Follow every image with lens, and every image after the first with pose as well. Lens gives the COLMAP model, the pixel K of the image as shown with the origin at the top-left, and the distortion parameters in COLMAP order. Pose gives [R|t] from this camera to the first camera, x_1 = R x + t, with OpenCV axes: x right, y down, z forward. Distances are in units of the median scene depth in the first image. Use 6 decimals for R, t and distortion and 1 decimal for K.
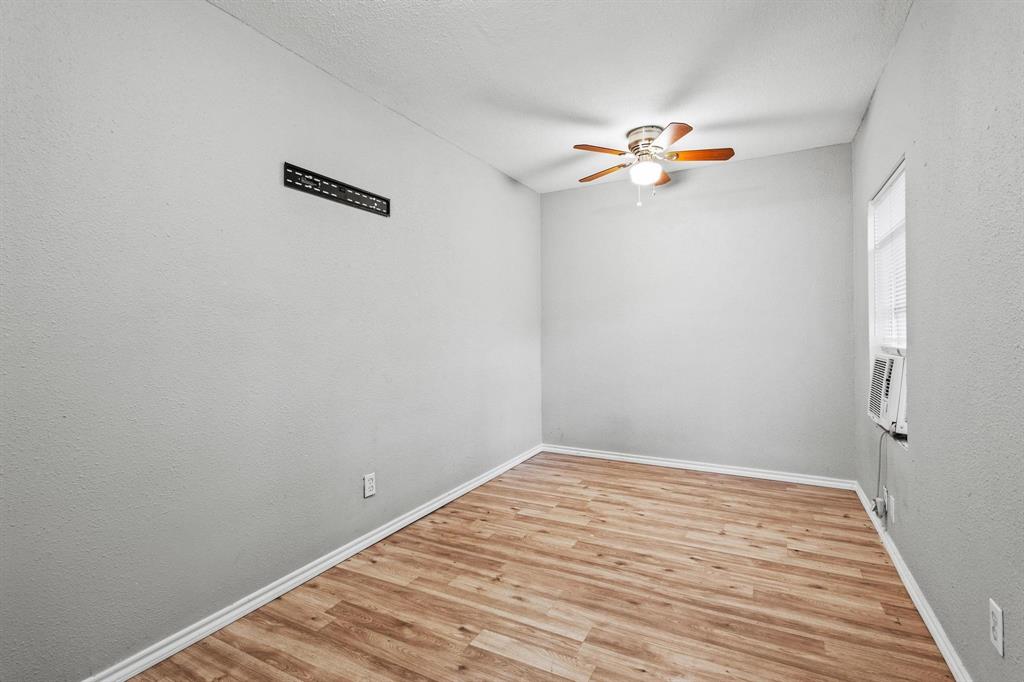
lens RADIAL K [[467.1, 0, 515.9], [0, 467.1, 338.6], [0, 0, 1]] dist [0.005051, -0.001482]
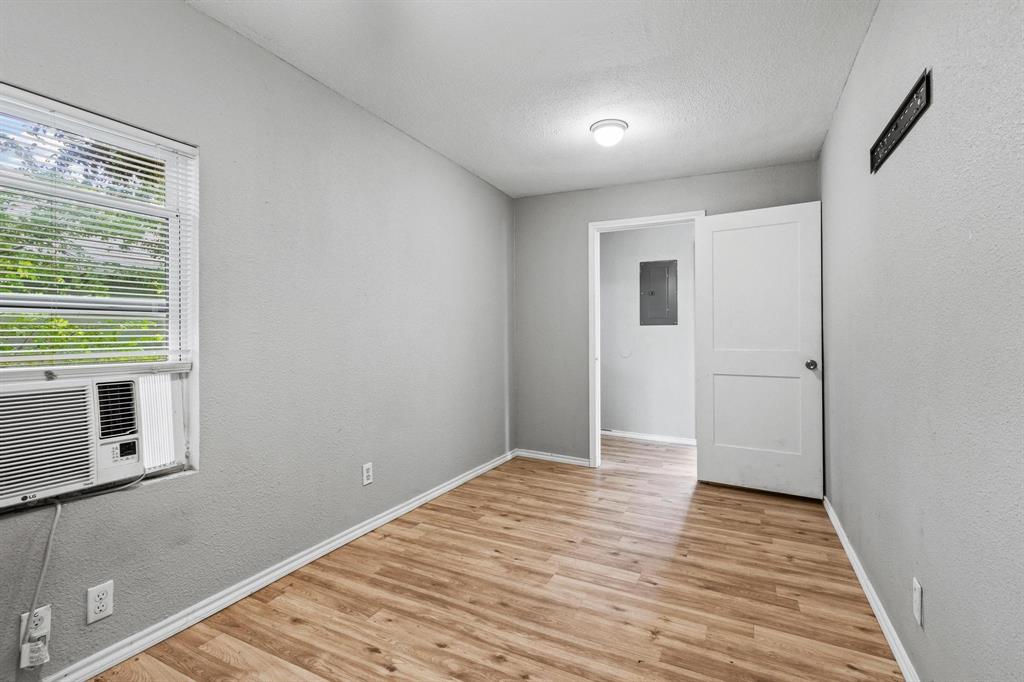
lens RADIAL K [[467.1, 0, 517.3], [0, 467.1, 335.0], [0, 0, 1]] dist [0.005051, -0.001482]
pose [[-0.999034, 0.011007, -0.042553, 0.216697], [0.010554, 0.999885, 0.010847, -0.026811], [0.042667, 0.010388, -0.999035, 1.680830]]
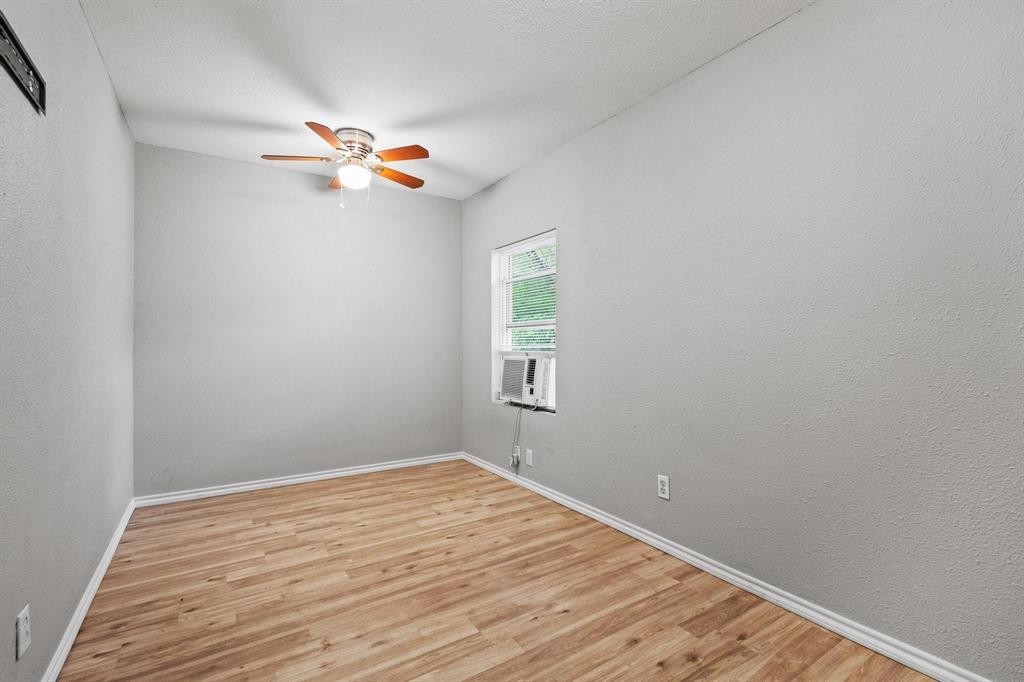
lens RADIAL K [[467.1, 0, 510.0], [0, 467.1, 346.9], [0, 0, 1]] dist [0.005051, -0.001482]
pose [[0.484576, 0.000459, 0.874749, -0.541847], [0.007289, 0.999963, -0.004563, 0.011699], [-0.874719, 0.008587, 0.484555, 0.312951]]
